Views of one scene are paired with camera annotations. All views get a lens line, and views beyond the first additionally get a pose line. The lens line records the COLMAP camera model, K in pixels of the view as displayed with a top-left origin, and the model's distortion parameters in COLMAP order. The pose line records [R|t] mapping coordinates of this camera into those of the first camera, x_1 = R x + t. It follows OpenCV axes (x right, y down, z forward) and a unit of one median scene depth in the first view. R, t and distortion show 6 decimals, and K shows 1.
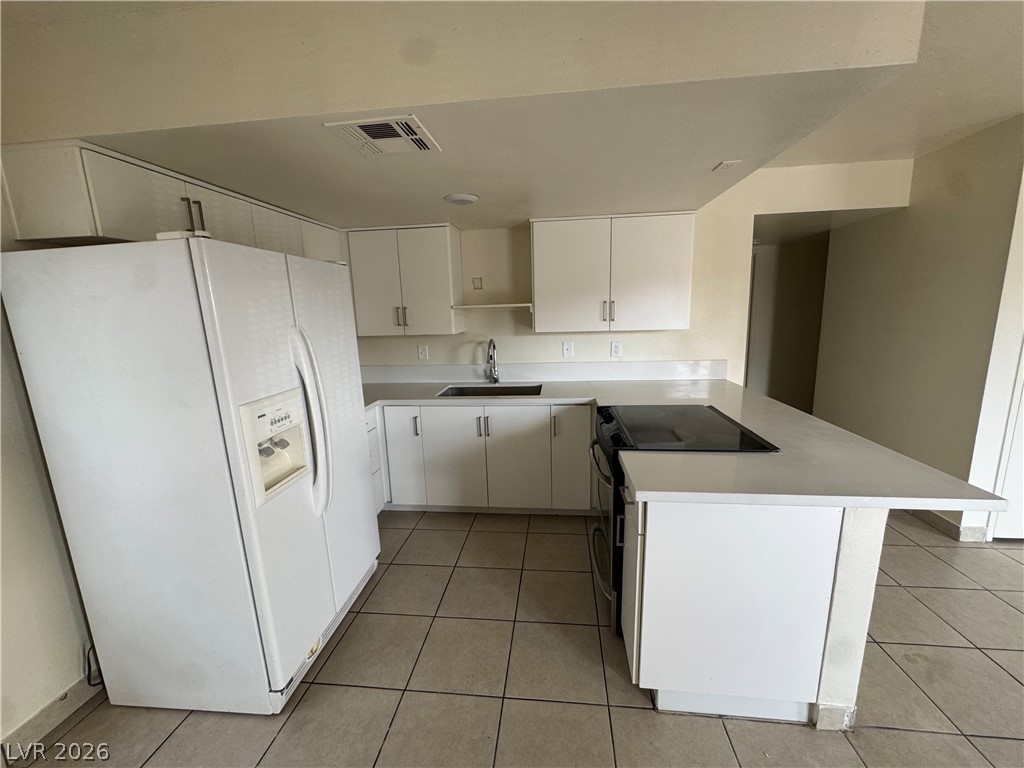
lens RADIAL K [[408.3, 0, 512.0], [0, 408.3, 384.0], [0, 0, 1]] dist [-0.003618, 0.000305]
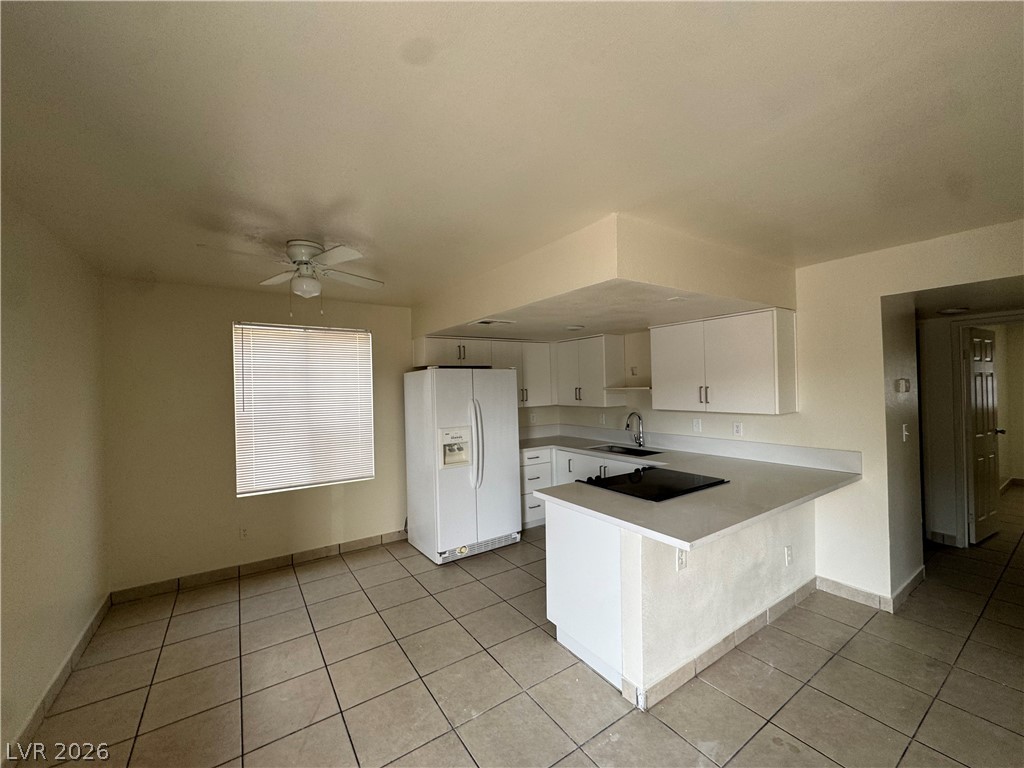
lens RADIAL K [[408.3, 0, 512.0], [0, 408.3, 384.0], [0, 0, 1]] dist [-0.003618, 0.000305]
pose [[0.650278, 0.010530, -0.759623, 1.246029], [-0.135668, 0.985440, -0.102480, -0.018483], [0.747484, 0.169697, 0.642239, -0.303652]]
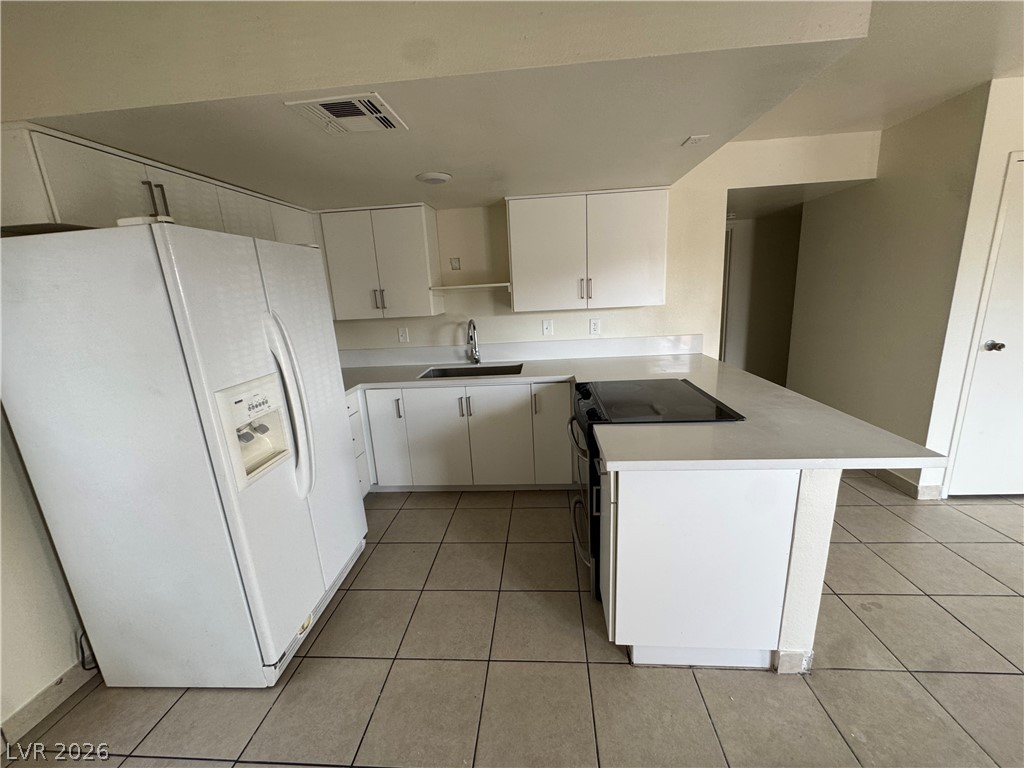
lens RADIAL K [[408.3, 0, 512.0], [0, 408.3, 384.0], [0, 0, 1]] dist [-0.003618, 0.000305]
pose [[0.999079, -0.030549, 0.030147, 0.025805], [0.029098, 0.998448, 0.047476, 0.005245], [-0.031551, -0.046555, 0.998417, -0.020311]]
